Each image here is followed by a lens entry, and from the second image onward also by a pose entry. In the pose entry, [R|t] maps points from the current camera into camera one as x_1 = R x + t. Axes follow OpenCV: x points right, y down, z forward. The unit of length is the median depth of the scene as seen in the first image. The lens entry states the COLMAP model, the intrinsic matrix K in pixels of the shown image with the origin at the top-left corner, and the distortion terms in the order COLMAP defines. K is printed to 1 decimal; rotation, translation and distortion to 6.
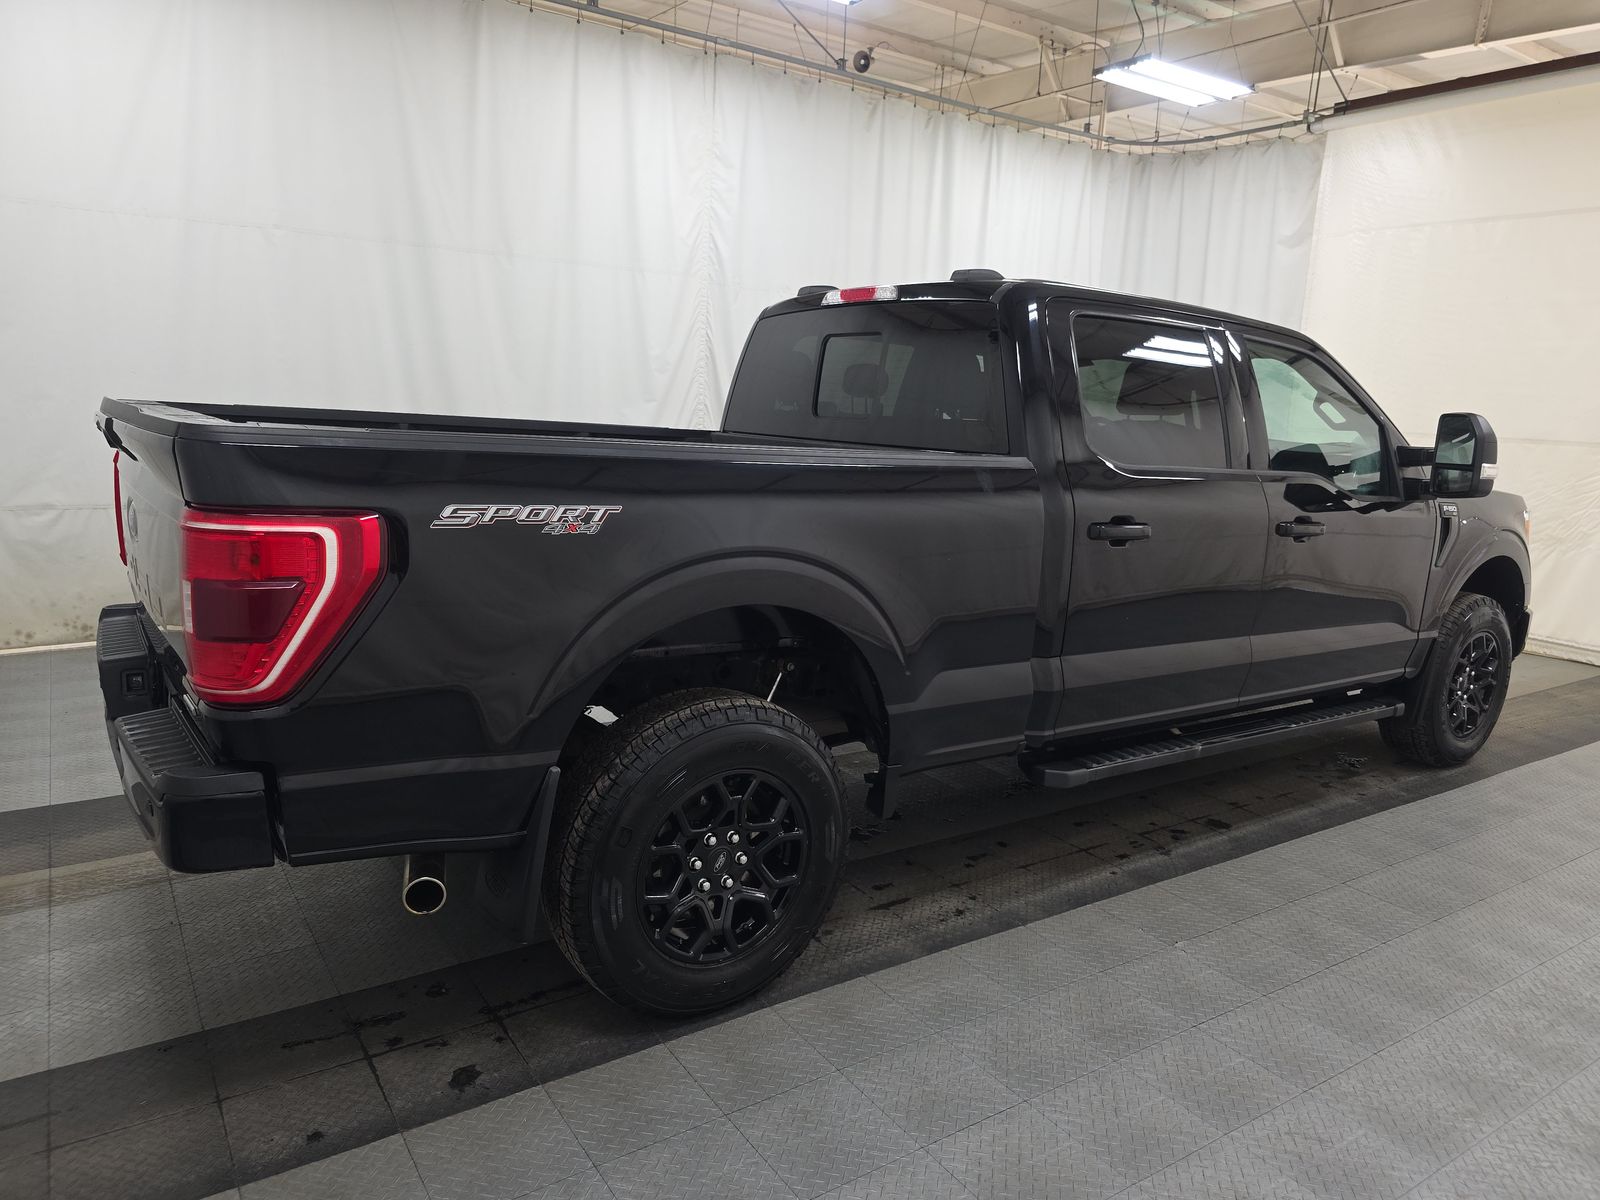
lens RADIAL K [[1117.3, 0, 792.4], [0, 1117.3, 611.0], [0, 0, 1]] dist [0.024148, -0.009758]
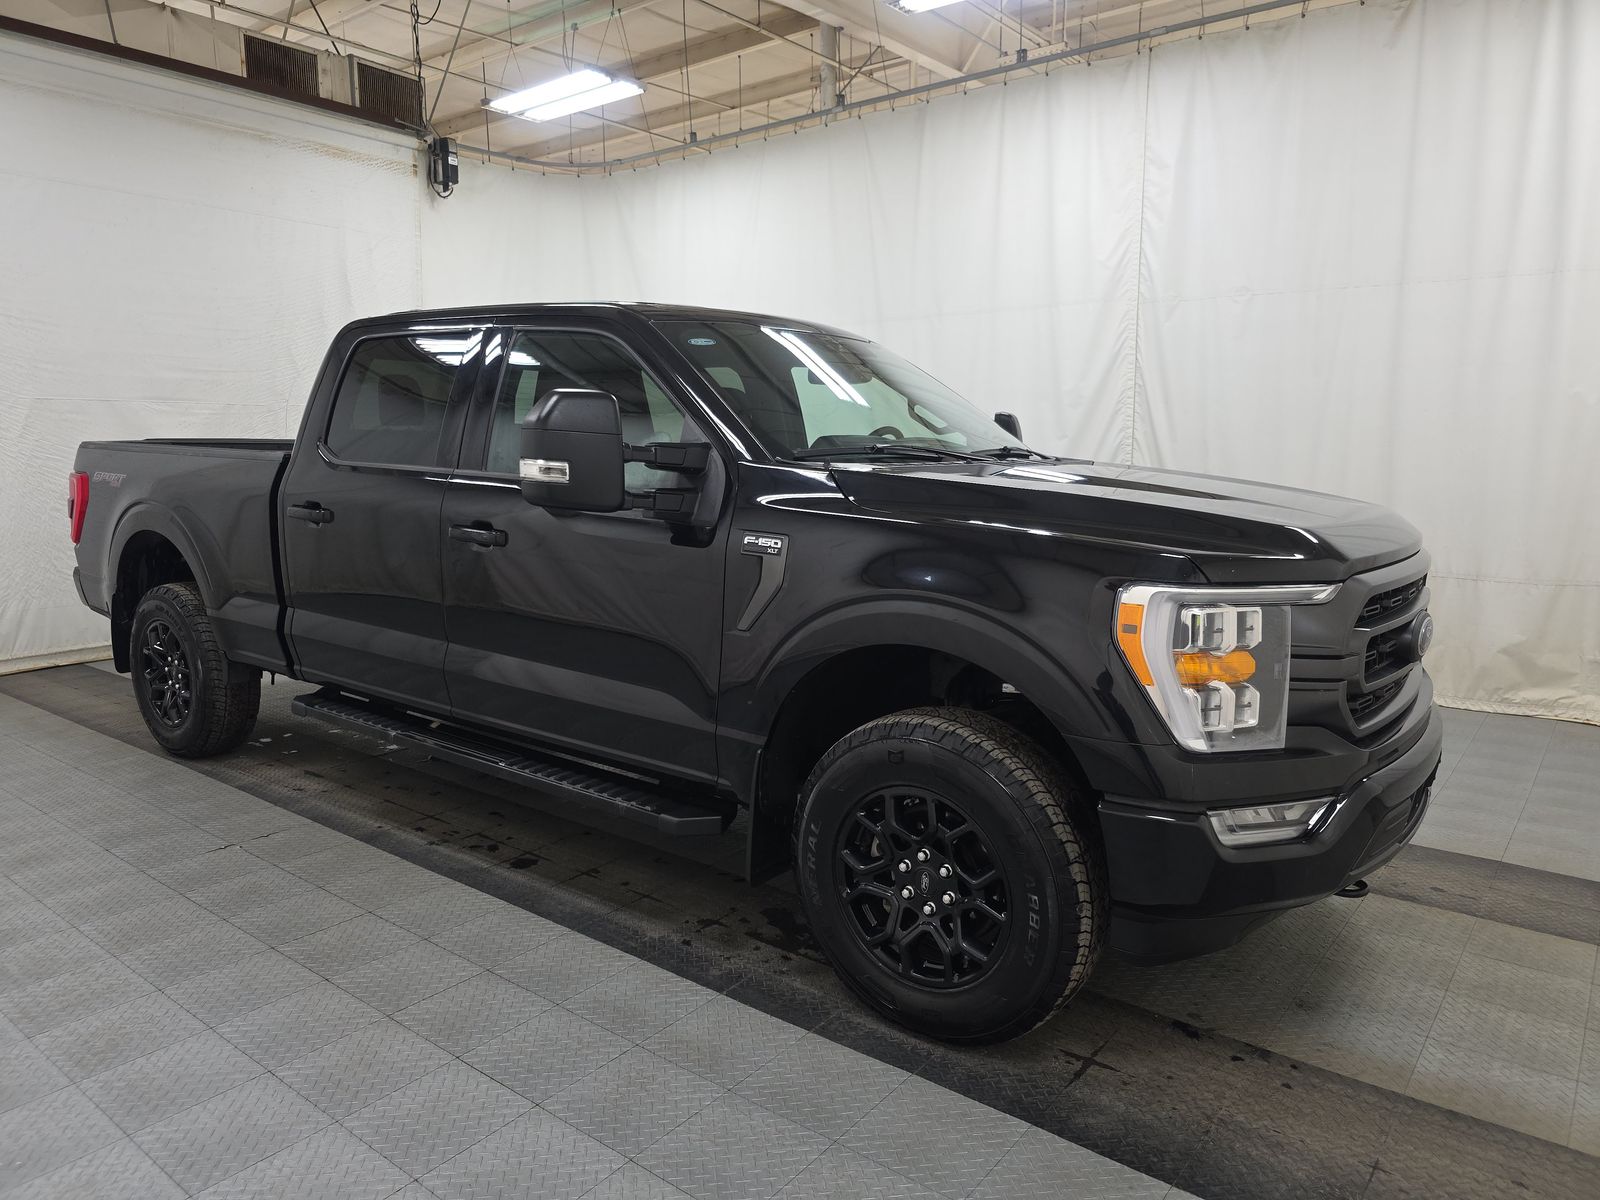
lens RADIAL K [[1117.3, 0, 792.4], [0, 1117.3, 611.0], [0, 0, 1]] dist [0.024148, -0.009758]
pose [[0.281328, 0.102088, -0.954166, 1.282944], [-0.168784, 0.984088, 0.055525, -0.097716], [0.944652, 0.145427, 0.294083, 0.909599]]
